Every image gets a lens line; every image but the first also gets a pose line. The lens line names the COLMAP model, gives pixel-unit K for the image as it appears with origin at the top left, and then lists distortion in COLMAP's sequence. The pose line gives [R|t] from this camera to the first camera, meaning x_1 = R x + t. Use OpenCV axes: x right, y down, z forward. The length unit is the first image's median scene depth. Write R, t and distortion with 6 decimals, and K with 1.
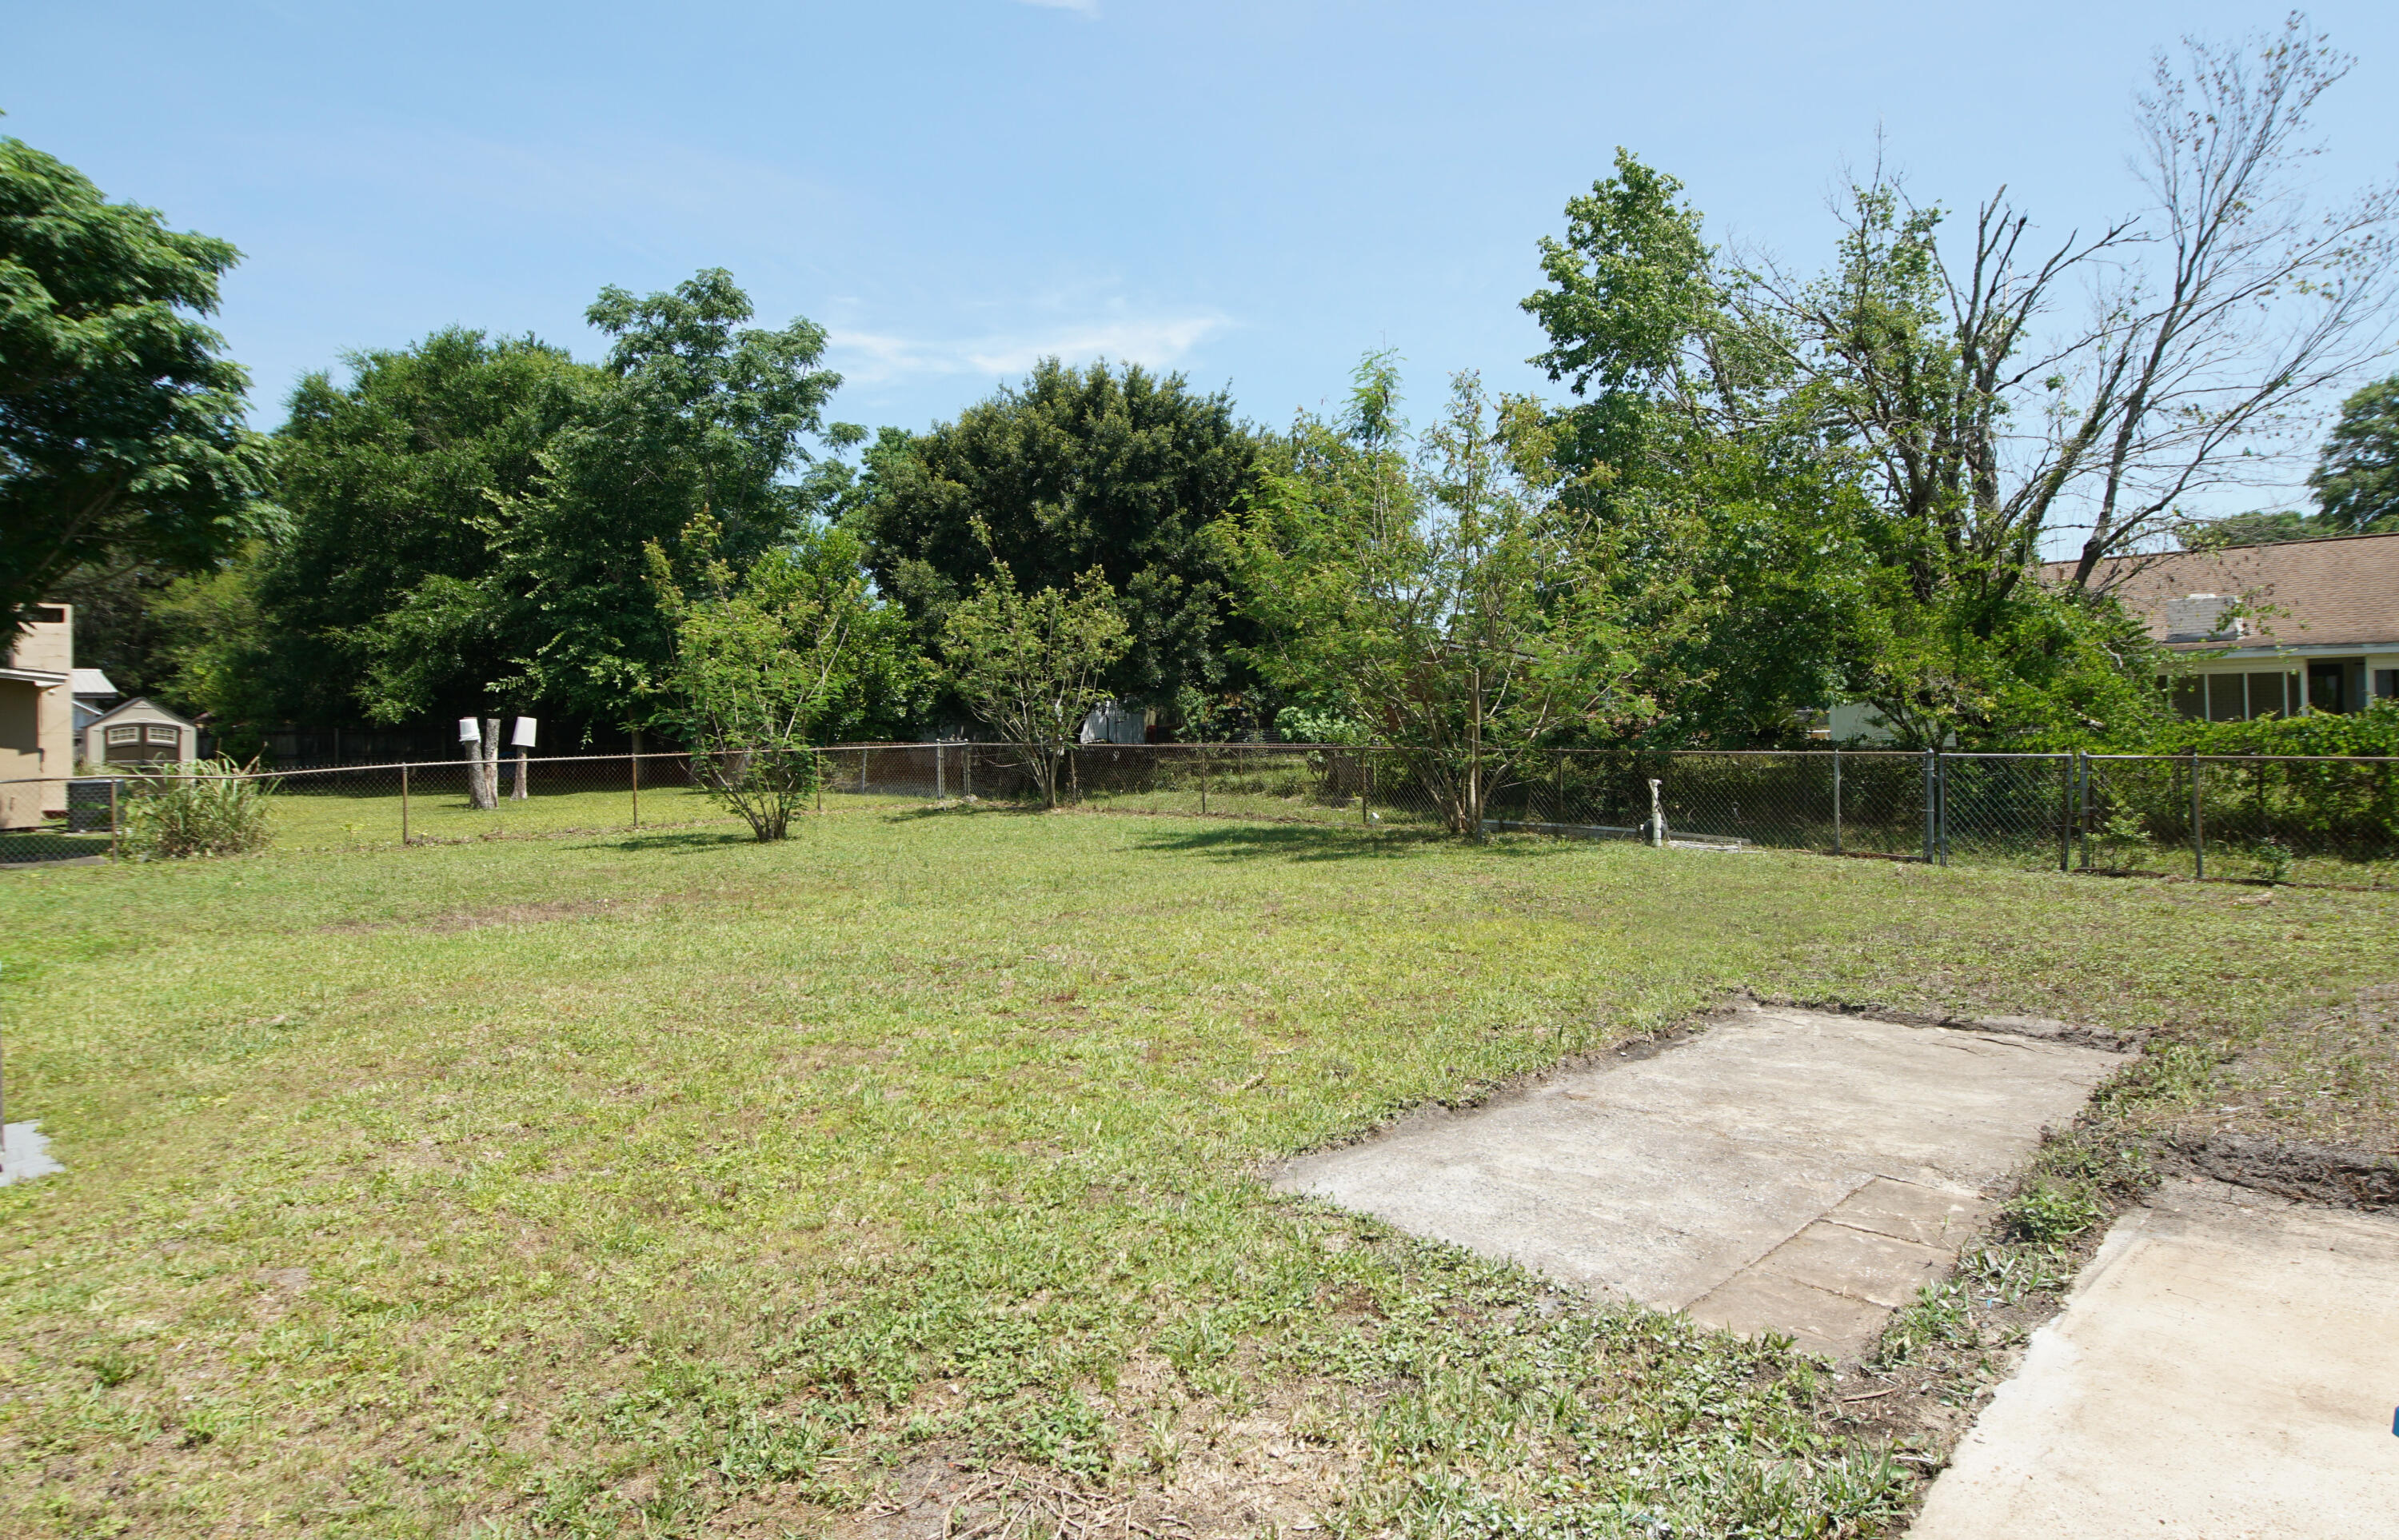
lens RADIAL K [[1293.3, 0, 1200.0], [0, 1293.3, 703.5], [0, 0, 1]] dist [0.033224, -0.032696]
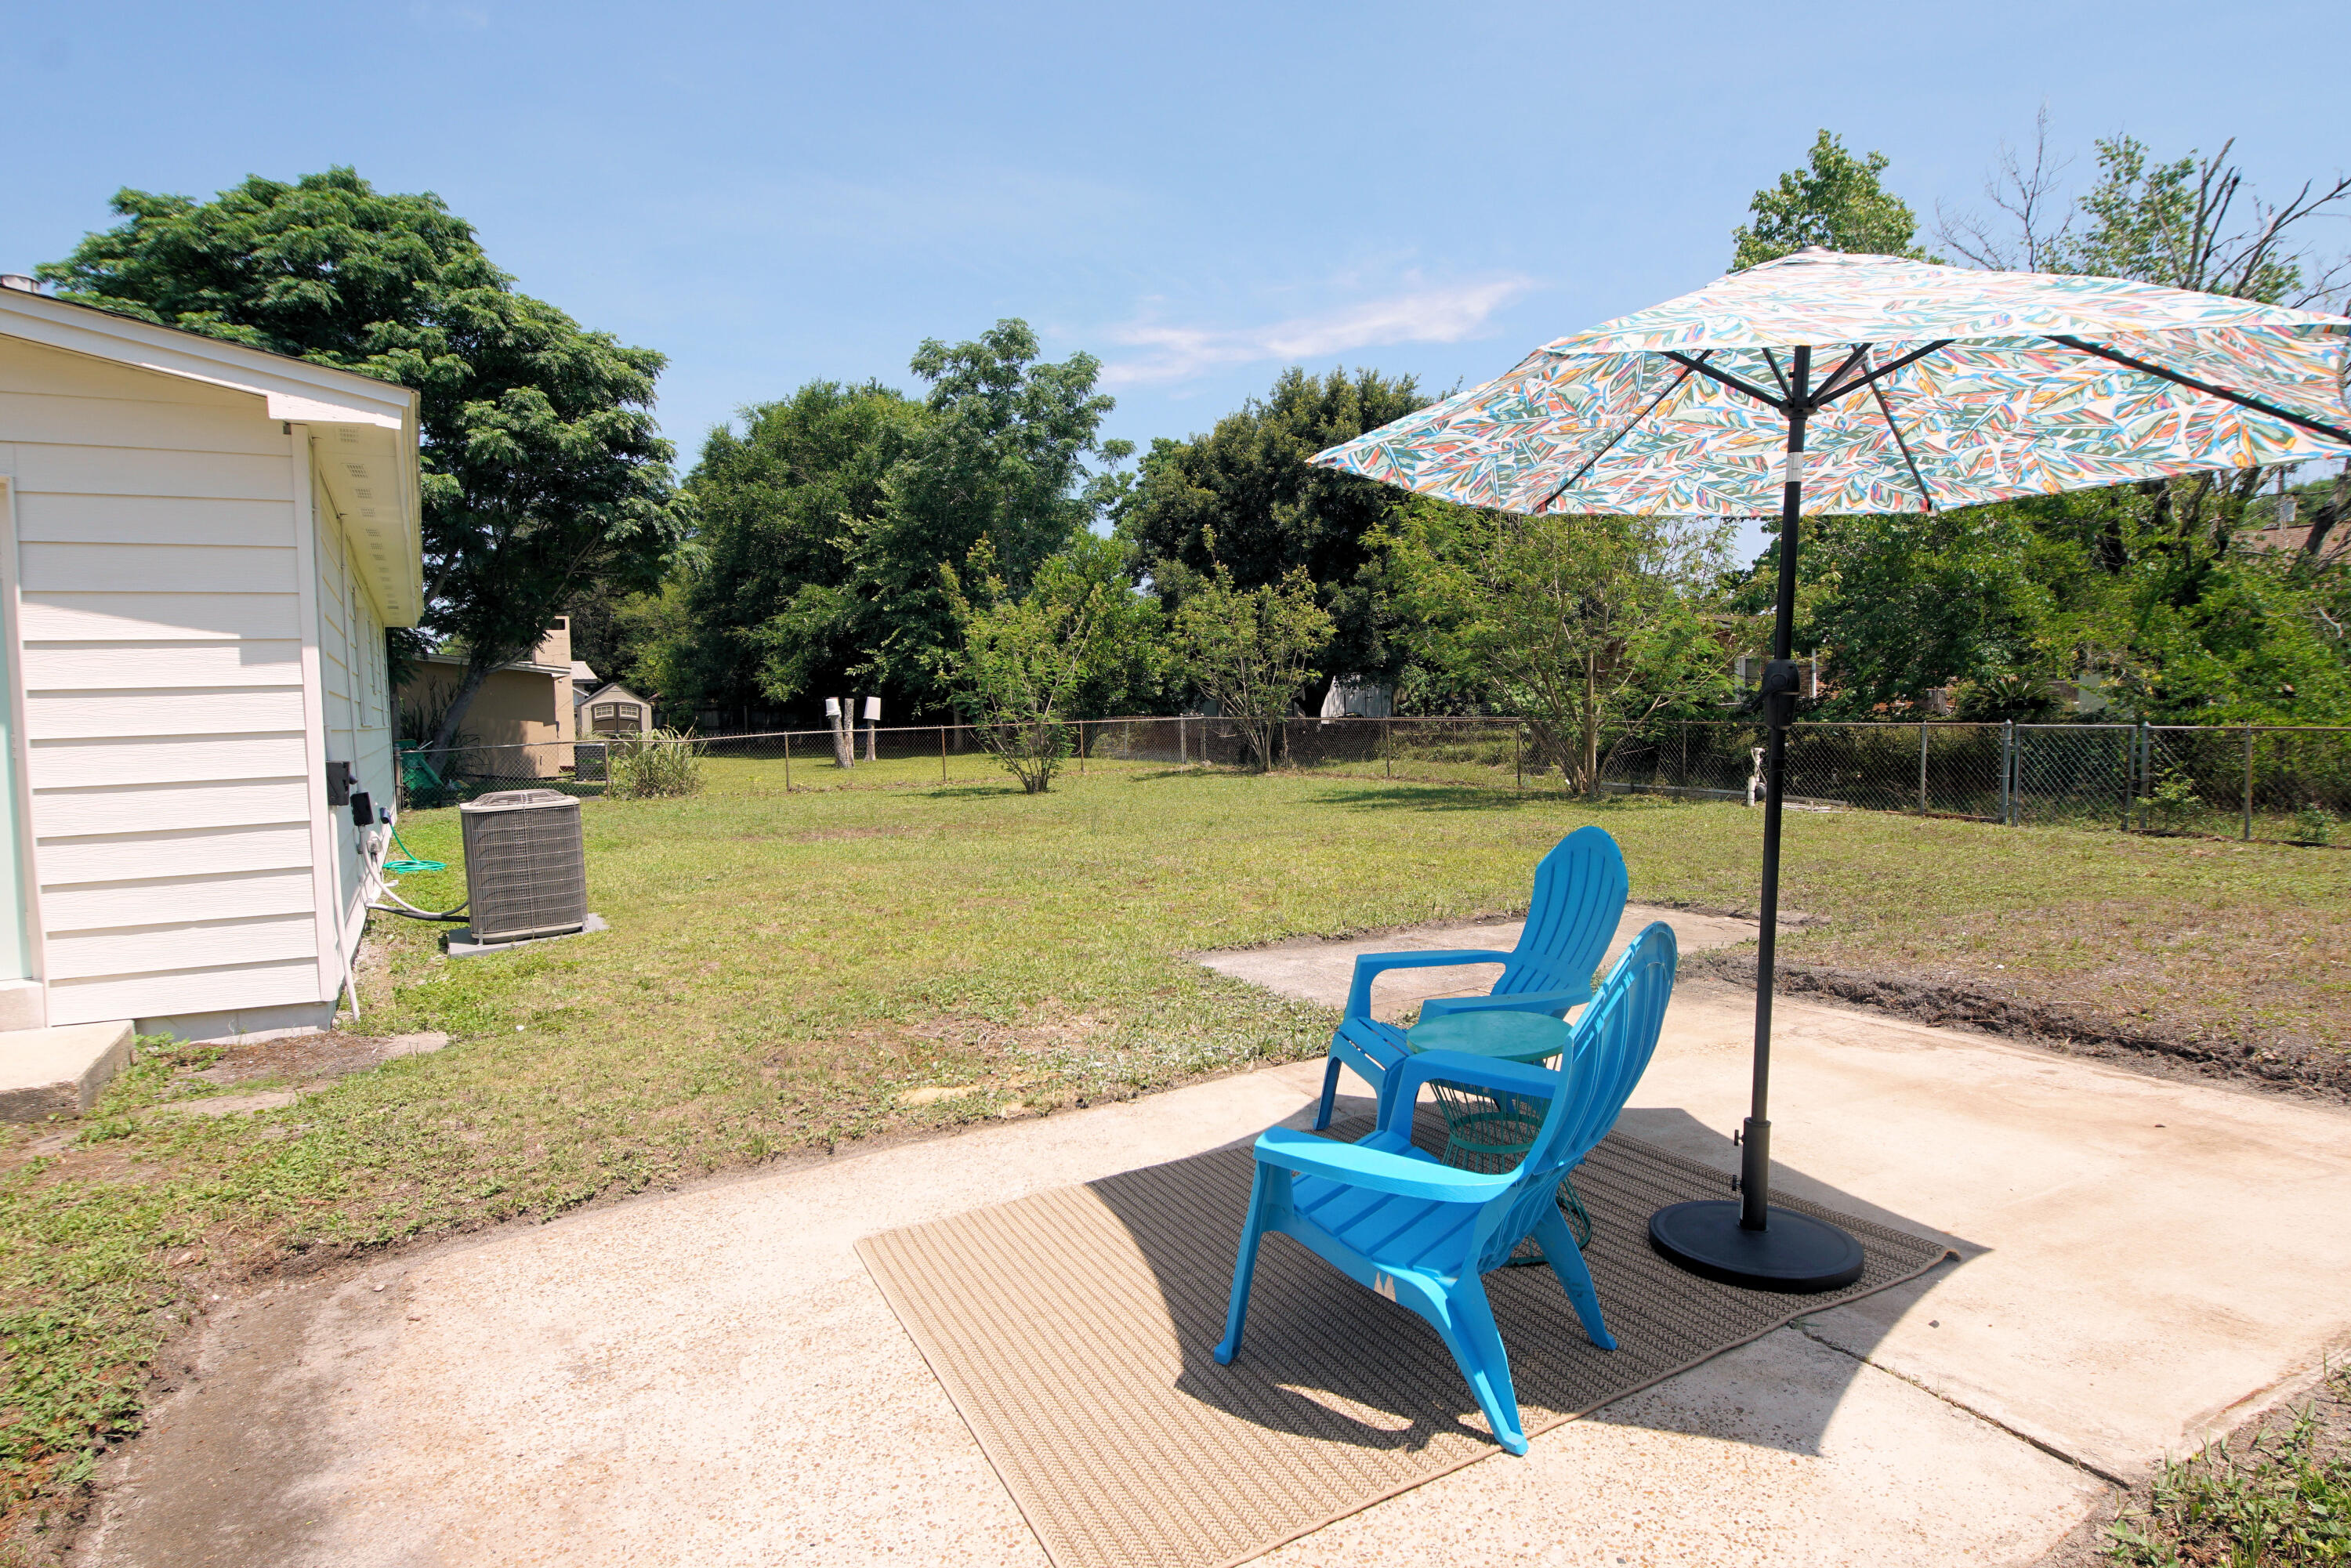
lens RADIAL K [[1260.0, 0, 1158.9], [0, 1260.0, 770.3], [0, 0, 1]] dist [0.034586, -0.034890]
pose [[0.963127, 0.010063, -0.268860, 0.076890], [0.009701, 0.997351, 0.072084, -0.003680], [0.268874, -0.072034, 0.960478, -0.106186]]
